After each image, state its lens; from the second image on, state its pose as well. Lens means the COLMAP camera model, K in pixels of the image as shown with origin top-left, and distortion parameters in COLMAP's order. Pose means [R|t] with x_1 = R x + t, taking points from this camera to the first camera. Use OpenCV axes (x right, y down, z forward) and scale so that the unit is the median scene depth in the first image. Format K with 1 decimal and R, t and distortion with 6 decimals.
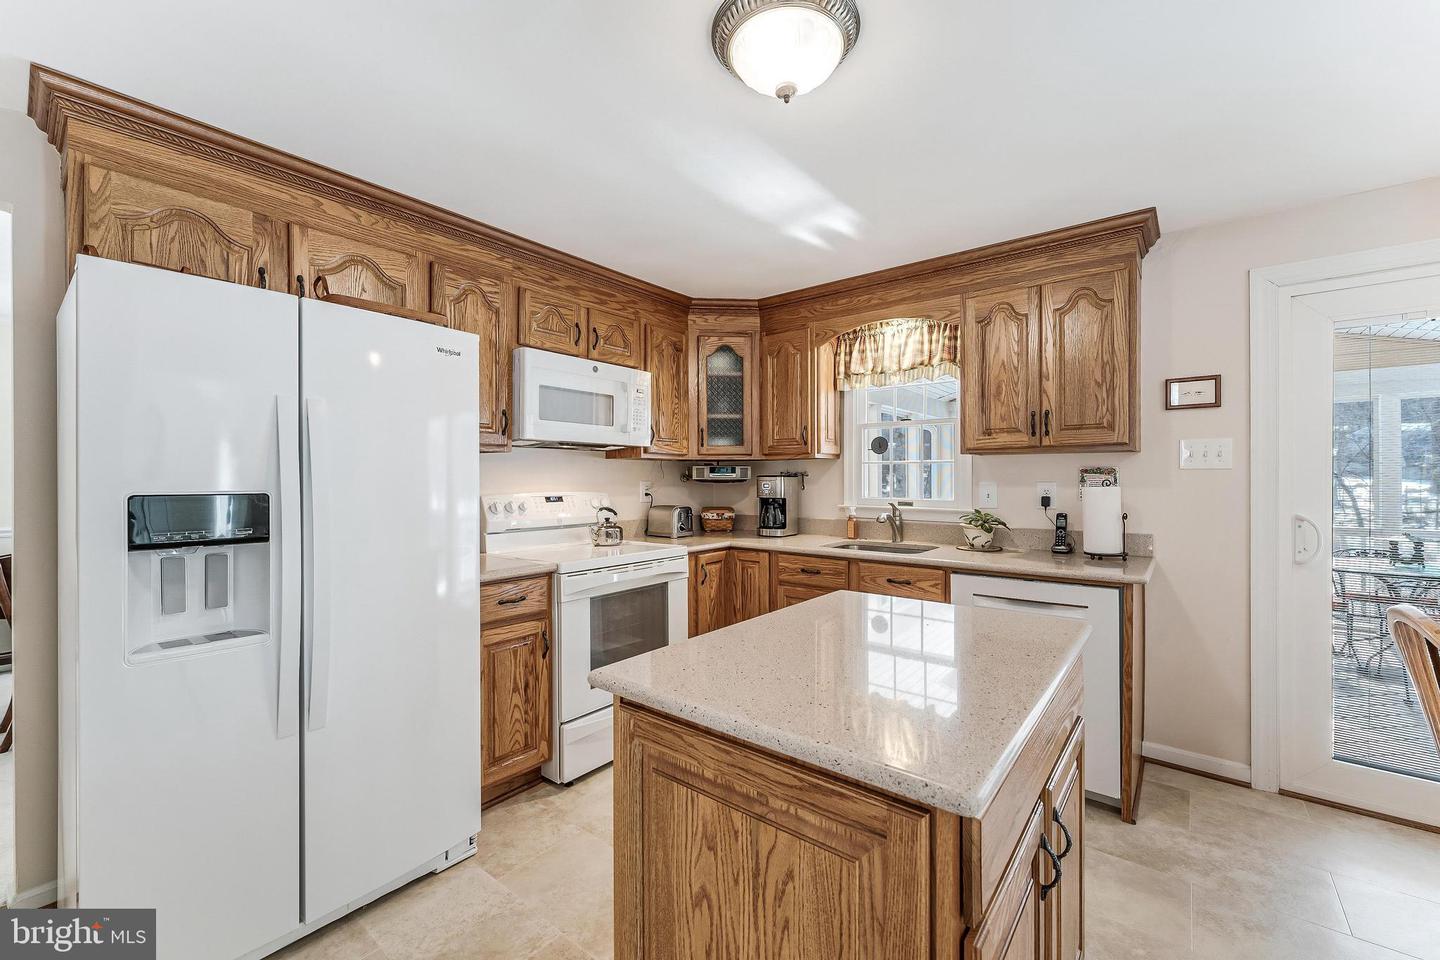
lens RADIAL K [[582.6, 0, 723.8], [0, 582.6, 478.6], [0, 0, 1]] dist [0.001531, 0.000074]
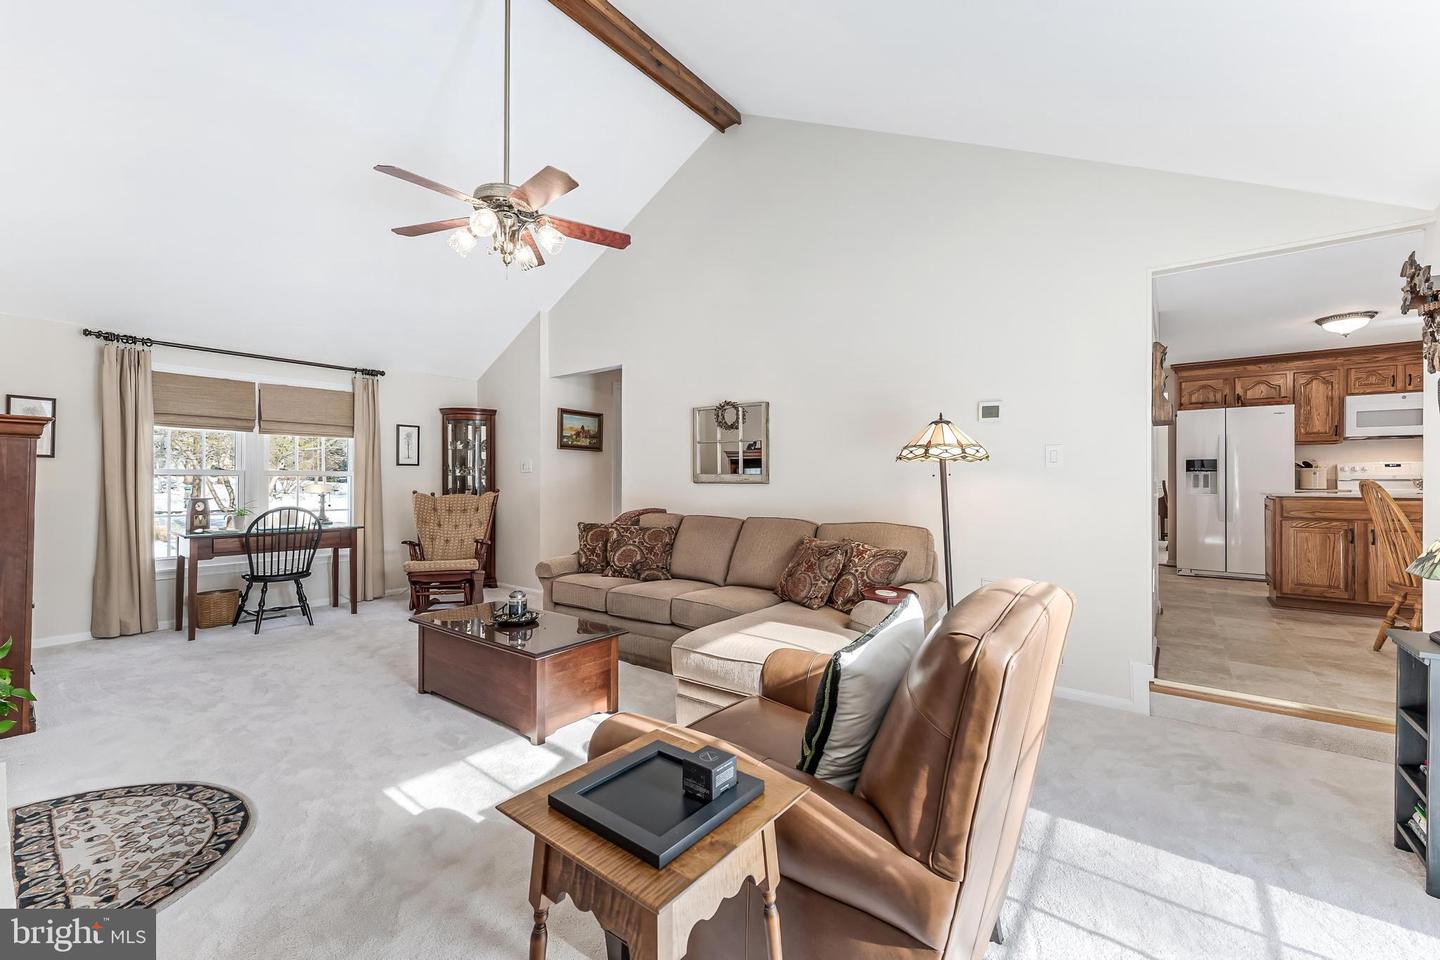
lens RADIAL K [[582.6, 0, 728.8], [0, 582.6, 480.8], [0, 0, 1]] dist [0.001531, 0.000074]
pose [[0.025057, 0.002026, -0.999684, 1.746415], [-0.000473, 0.999998, 0.002014, 0.092613], [0.999686, 0.000422, 0.025058, -1.363007]]
